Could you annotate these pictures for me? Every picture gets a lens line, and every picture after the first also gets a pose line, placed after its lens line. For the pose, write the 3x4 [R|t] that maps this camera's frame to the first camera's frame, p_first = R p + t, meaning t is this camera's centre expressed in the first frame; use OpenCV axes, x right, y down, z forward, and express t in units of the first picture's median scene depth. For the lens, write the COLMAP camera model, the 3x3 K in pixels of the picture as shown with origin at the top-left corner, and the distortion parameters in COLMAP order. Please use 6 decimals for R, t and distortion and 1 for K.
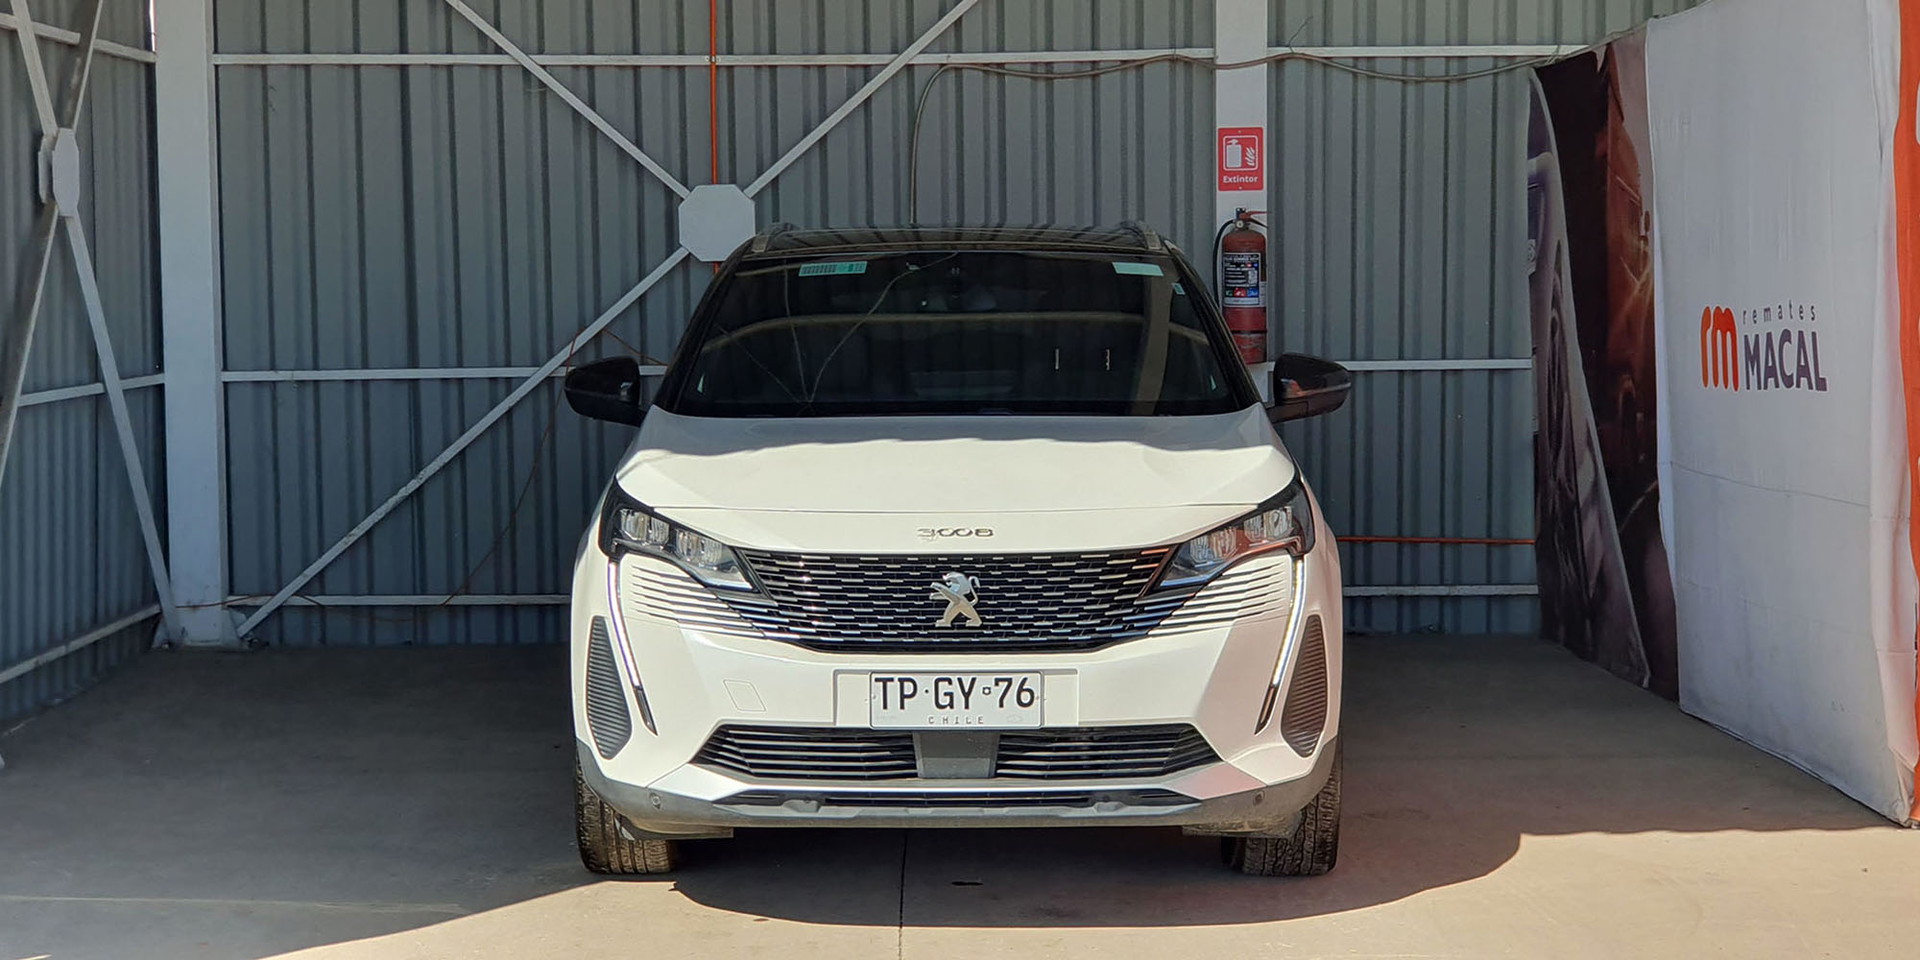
lens RADIAL K [[3104.0, 0, 878.1], [0, 3104.0, 479.4], [0, 0, 1]] dist [0.032769, -0.053856]
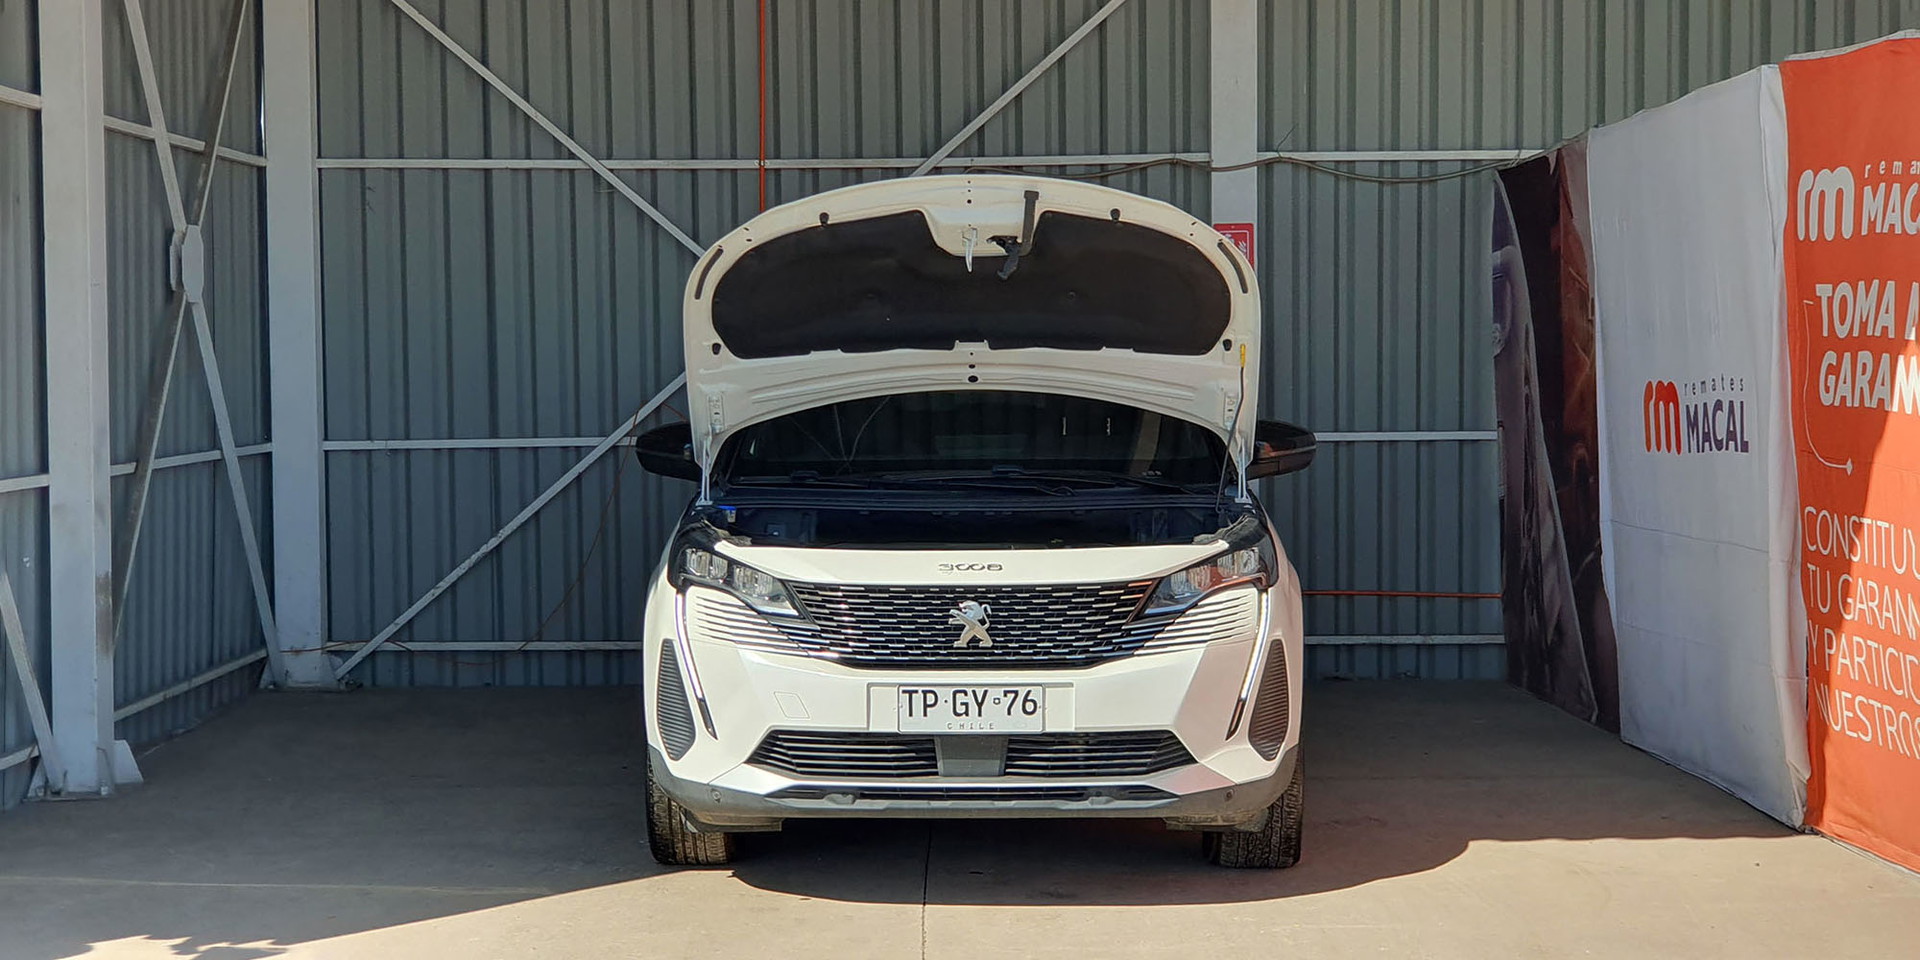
lens RADIAL K [[3104.0, 0, 878.1], [0, 3104.0, 479.4], [0, 0, 1]] dist [0.032769, -0.053856]
pose [[0.999921, 0.000786, -0.012510, 0.003221], [-0.001154, 0.999565, -0.029473, 0.013203], [0.012482, 0.029485, 0.999487, -0.129495]]
